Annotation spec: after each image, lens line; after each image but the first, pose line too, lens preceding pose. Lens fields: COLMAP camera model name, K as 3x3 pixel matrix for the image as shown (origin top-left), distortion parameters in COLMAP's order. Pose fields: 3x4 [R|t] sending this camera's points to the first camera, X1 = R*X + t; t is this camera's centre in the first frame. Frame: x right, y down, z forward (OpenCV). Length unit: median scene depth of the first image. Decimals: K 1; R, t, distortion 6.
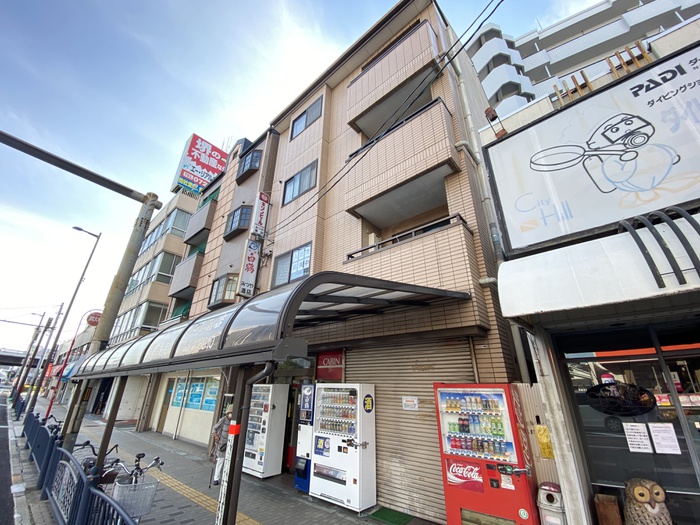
lens RADIAL K [[283.9, 0, 350.0], [0, 283.9, 262.5], [0, 0, 1]] dist [0.008700, -0.014403]
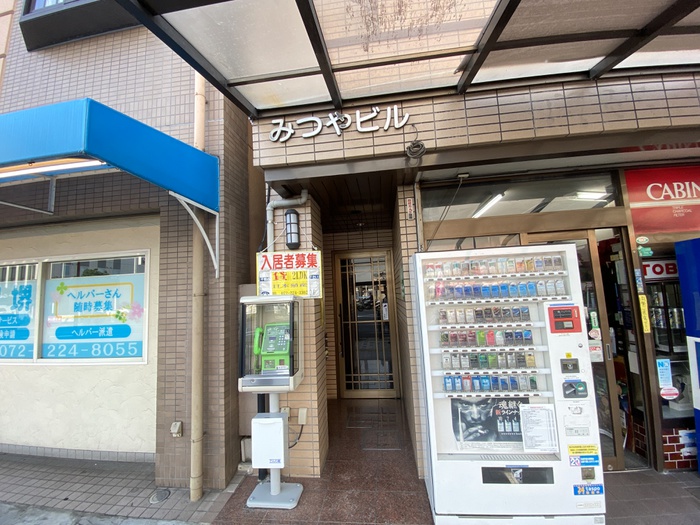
lens RADIAL K [[283.9, 0, 350.0], [0, 283.9, 262.5], [0, 0, 1]] dist [0.008700, -0.014403]
pose [[0.822714, 0.007134, 0.568410, -0.797430], [-0.168589, 0.957997, 0.231991, 0.536016], [-0.542880, -0.286690, 0.789360, 1.137868]]
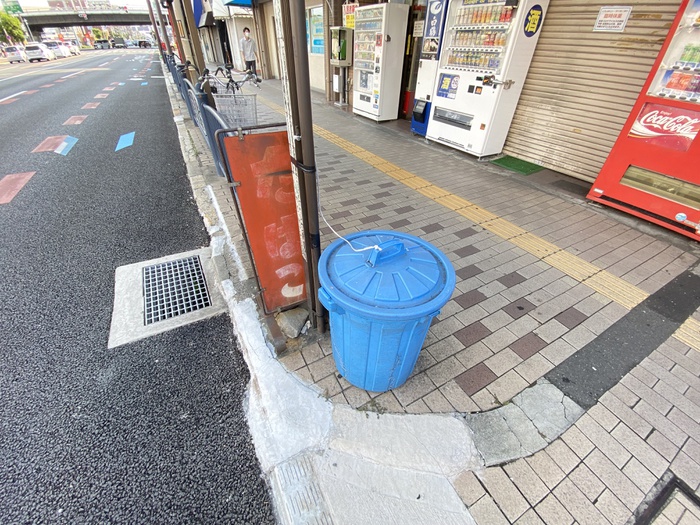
lens RADIAL K [[283.9, 0, 350.0], [0, 283.9, 262.5], [0, 0, 1]] dist [0.008700, -0.014403]
pose [[0.937226, 0.213533, -0.275701, -0.029144], [0.138120, 0.498644, 0.855732, 0.171328], [0.320204, -0.840094, 0.437849, 0.145490]]
